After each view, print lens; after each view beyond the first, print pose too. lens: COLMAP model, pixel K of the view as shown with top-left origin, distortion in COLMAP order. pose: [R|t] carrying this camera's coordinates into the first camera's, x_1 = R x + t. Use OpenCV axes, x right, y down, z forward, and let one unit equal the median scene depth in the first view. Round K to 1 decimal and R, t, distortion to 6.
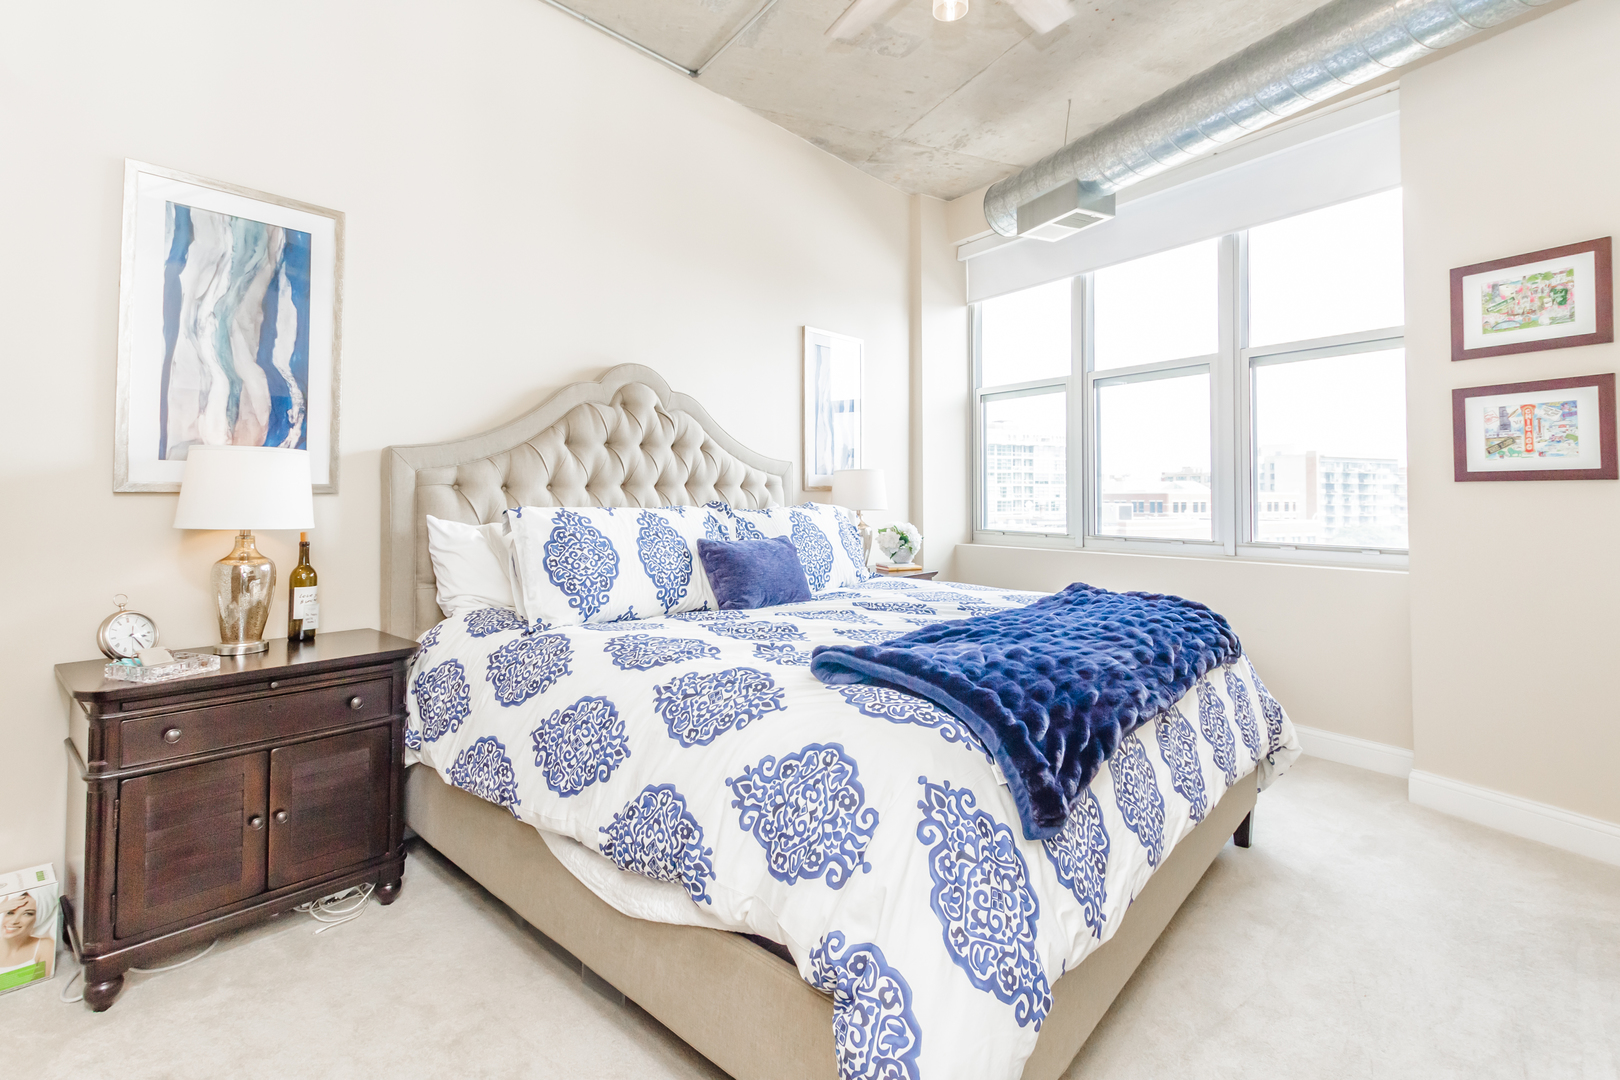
lens RADIAL K [[758.2, 0, 824.2], [0, 758.2, 470.4], [0, 0, 1]] dist [0.000985, -0.001815]
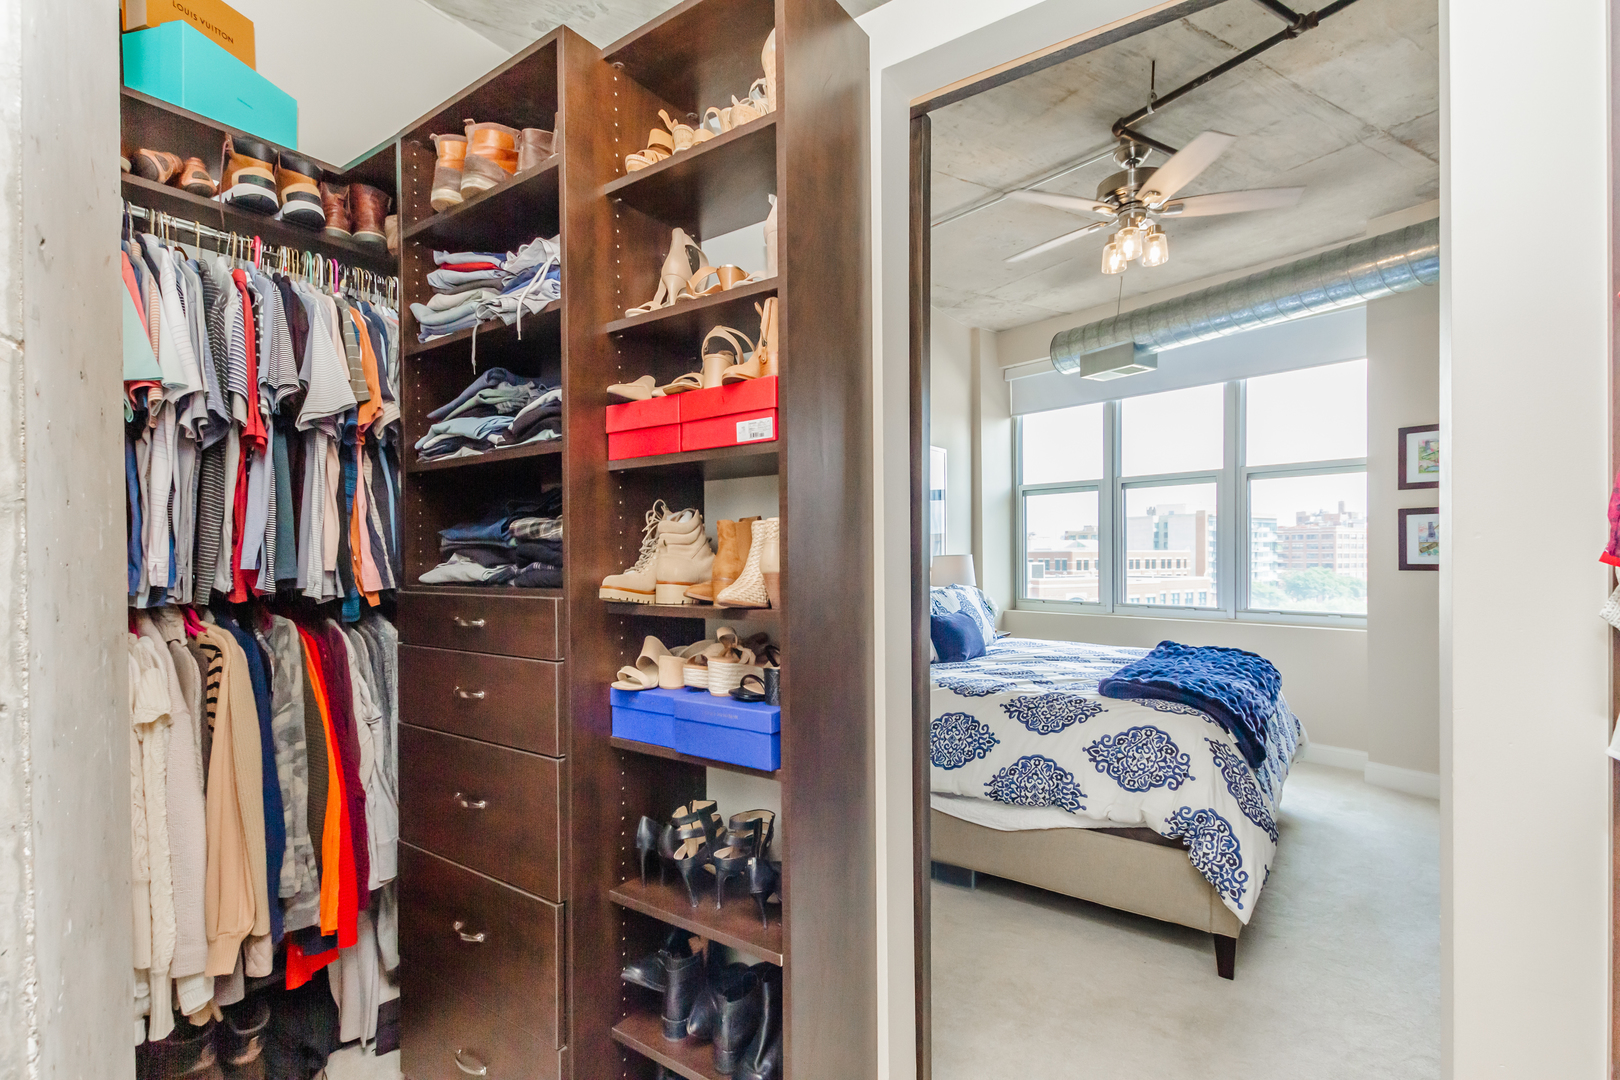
lens RADIAL K [[758.2, 0, 816.5], [0, 758.2, 547.6], [0, 0, 1]] dist [0.000985, -0.001815]
pose [[0.995117, -0.000436, 0.098702, -0.466877], [-0.001945, 0.999710, 0.024019, -0.064527], [-0.098684, -0.024094, 0.994827, -0.382206]]
